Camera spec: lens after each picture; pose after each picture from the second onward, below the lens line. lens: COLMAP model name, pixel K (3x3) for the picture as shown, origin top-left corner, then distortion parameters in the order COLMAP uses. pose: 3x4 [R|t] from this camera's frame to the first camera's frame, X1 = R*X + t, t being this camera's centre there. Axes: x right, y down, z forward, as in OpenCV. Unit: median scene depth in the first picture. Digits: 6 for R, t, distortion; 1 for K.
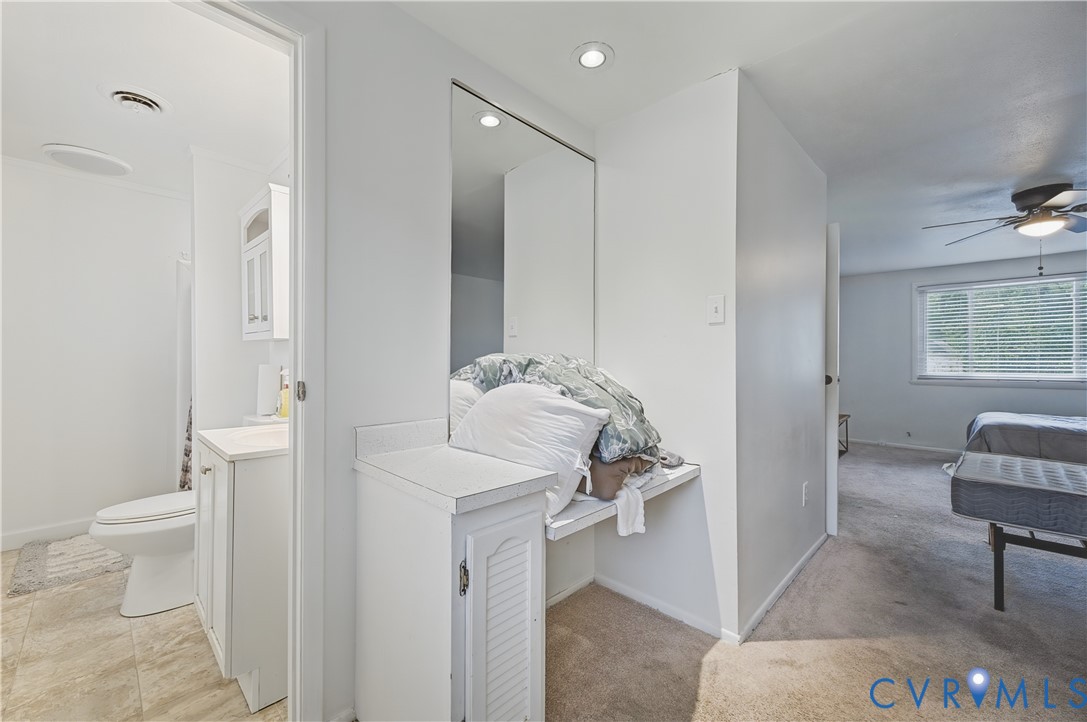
lens RADIAL K [[428.1, 0, 541.0], [0, 428.1, 360.2], [0, 0, 1]] dist [-0.006820, 0.001316]
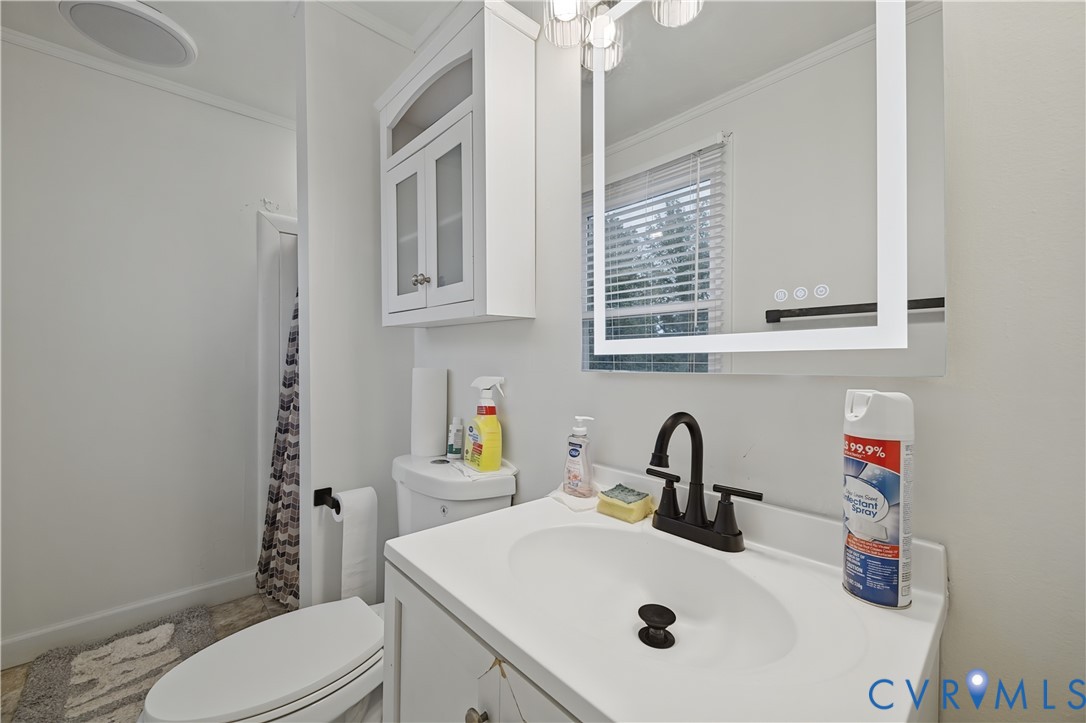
lens RADIAL K [[427.7, 0, 544.1], [0, 427.7, 362.1], [0, 0, 1]] dist [-0.006820, 0.001316]
pose [[0.998341, -0.000978, -0.057564, -0.436872], [0.001278, 0.999986, 0.005166, 0.000279], [0.057558, -0.005231, 0.998328, 0.424197]]
